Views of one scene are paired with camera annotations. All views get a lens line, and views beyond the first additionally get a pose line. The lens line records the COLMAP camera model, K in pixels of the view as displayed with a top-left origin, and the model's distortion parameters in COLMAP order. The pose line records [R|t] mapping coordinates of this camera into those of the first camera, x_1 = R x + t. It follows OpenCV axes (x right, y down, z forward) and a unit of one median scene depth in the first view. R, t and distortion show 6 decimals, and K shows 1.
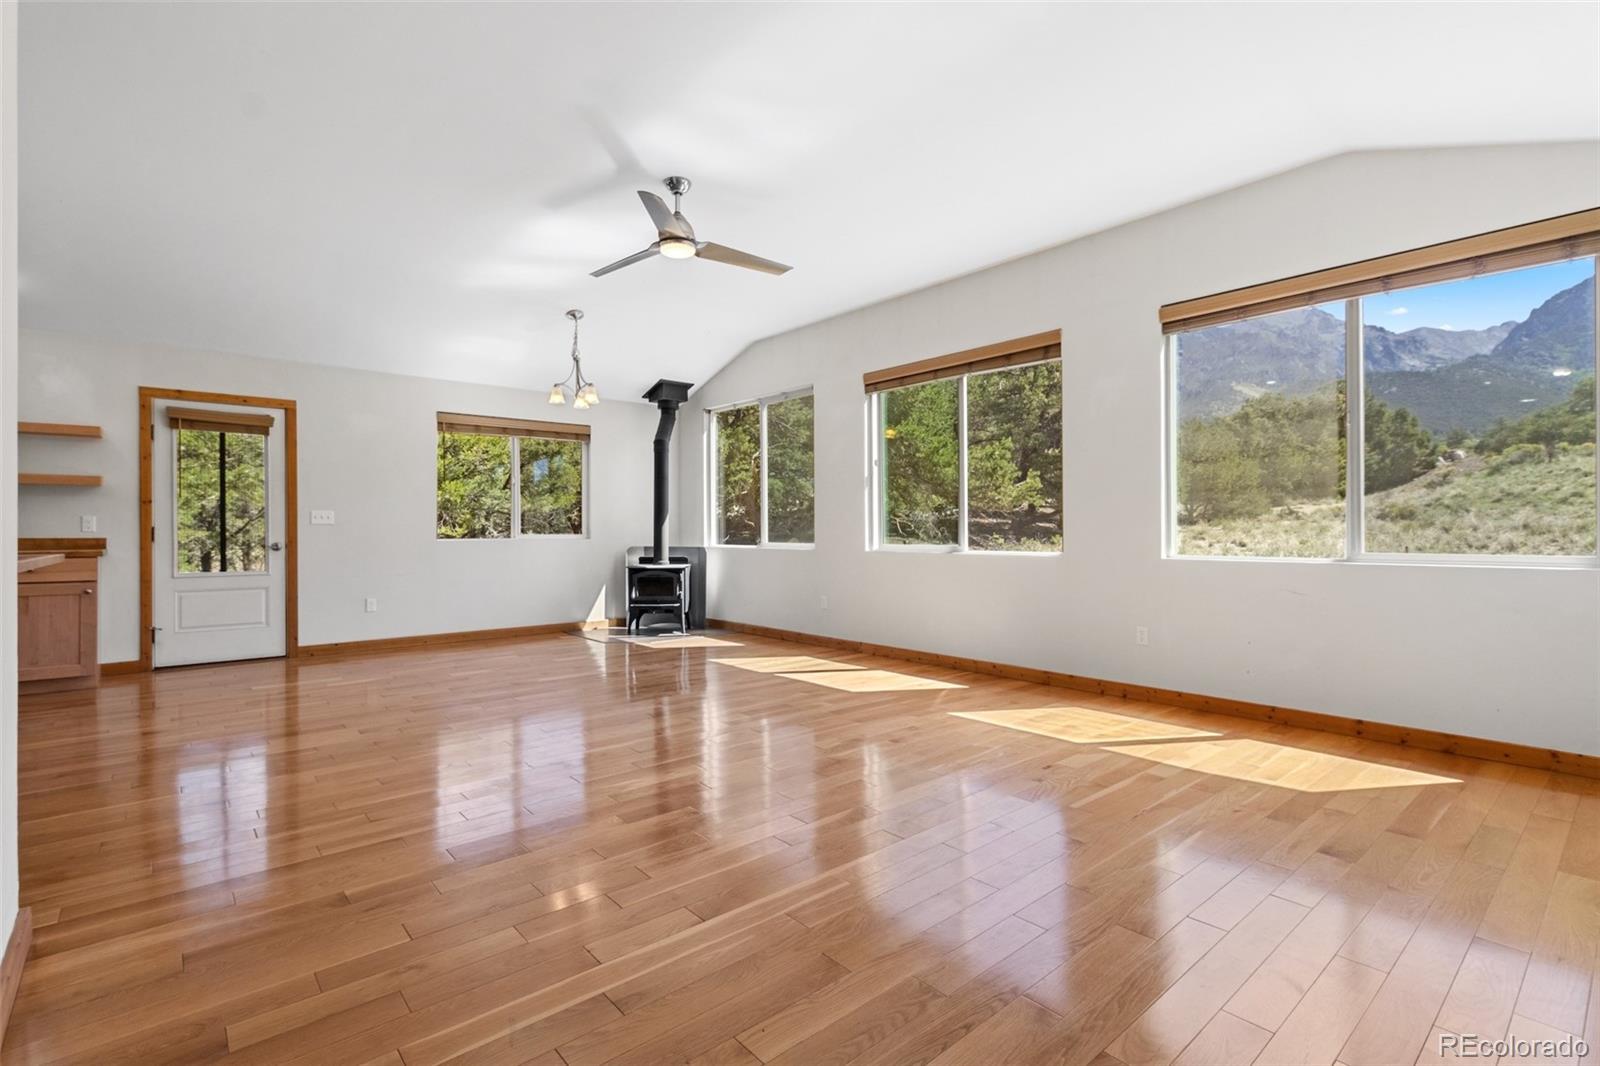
lens RADIAL K [[743.2, 0, 810.3], [0, 743.2, 530.0], [0, 0, 1]] dist [-0.001318, -0.000042]
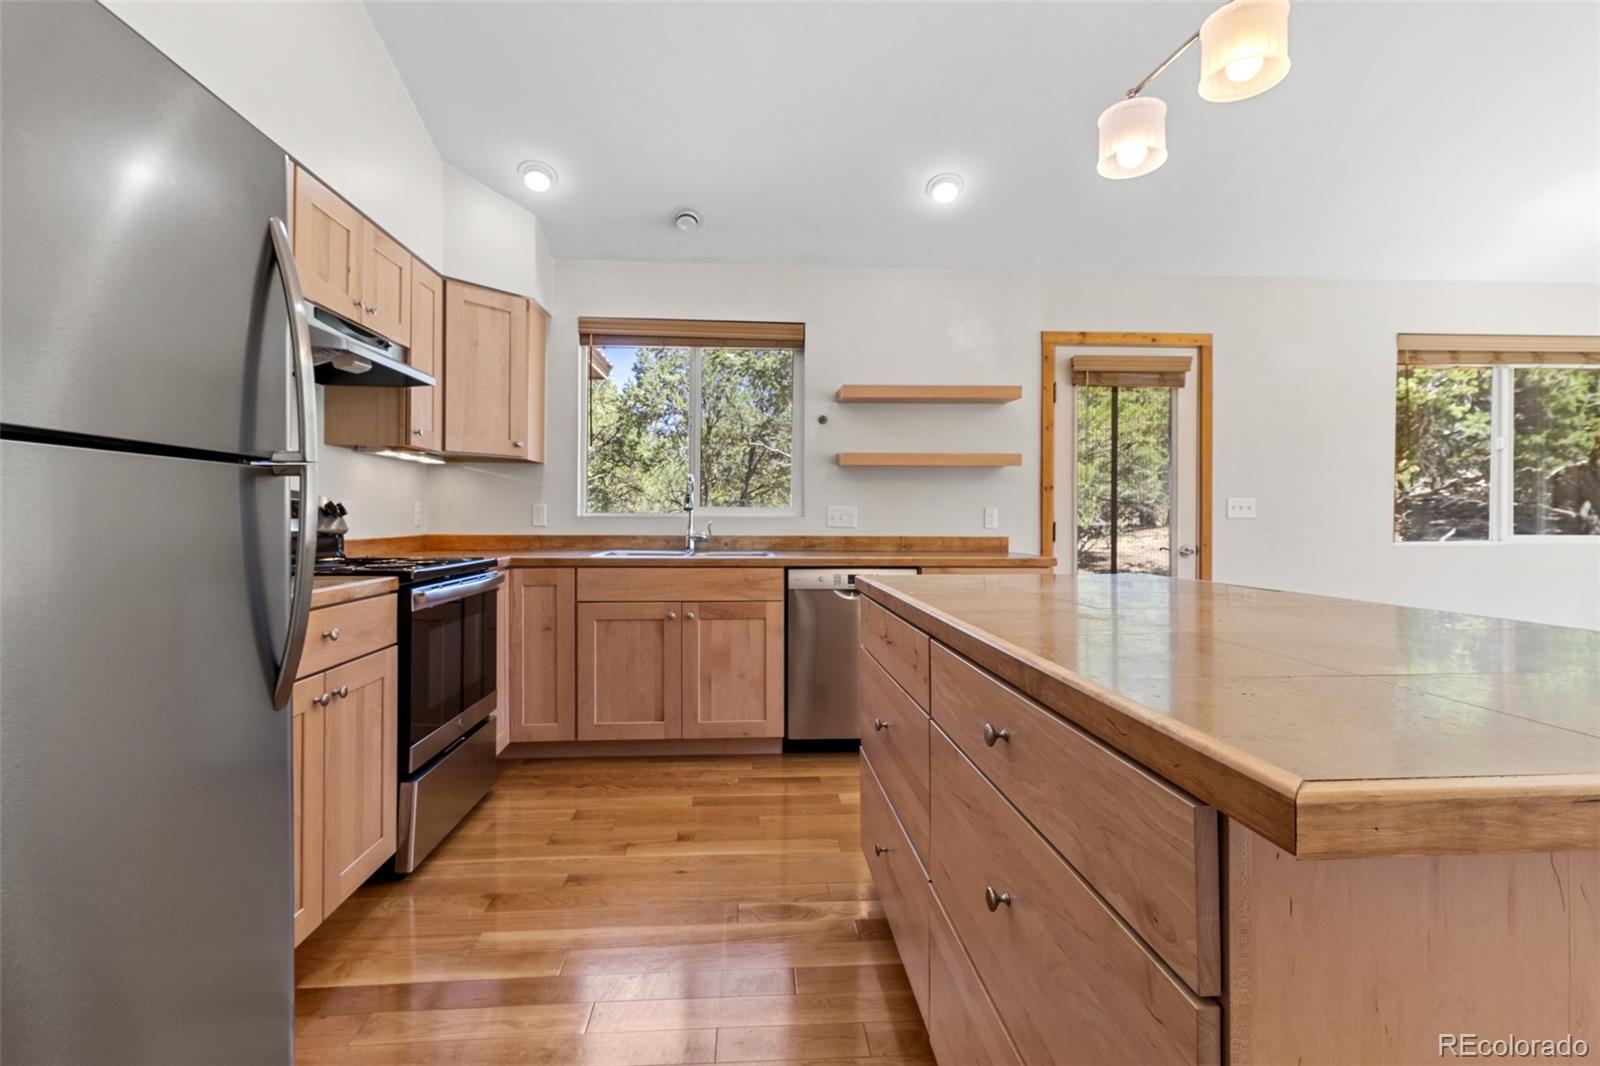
lens RADIAL K [[743.2, 0, 799.9], [0, 743.2, 526.1], [0, 0, 1]] dist [-0.001318, -0.000042]
pose [[0.793937, 0.008468, -0.607940, -0.593744], [-0.003159, 0.999947, 0.009802, -0.006203], [0.607991, -0.005861, 0.793922, 0.246618]]
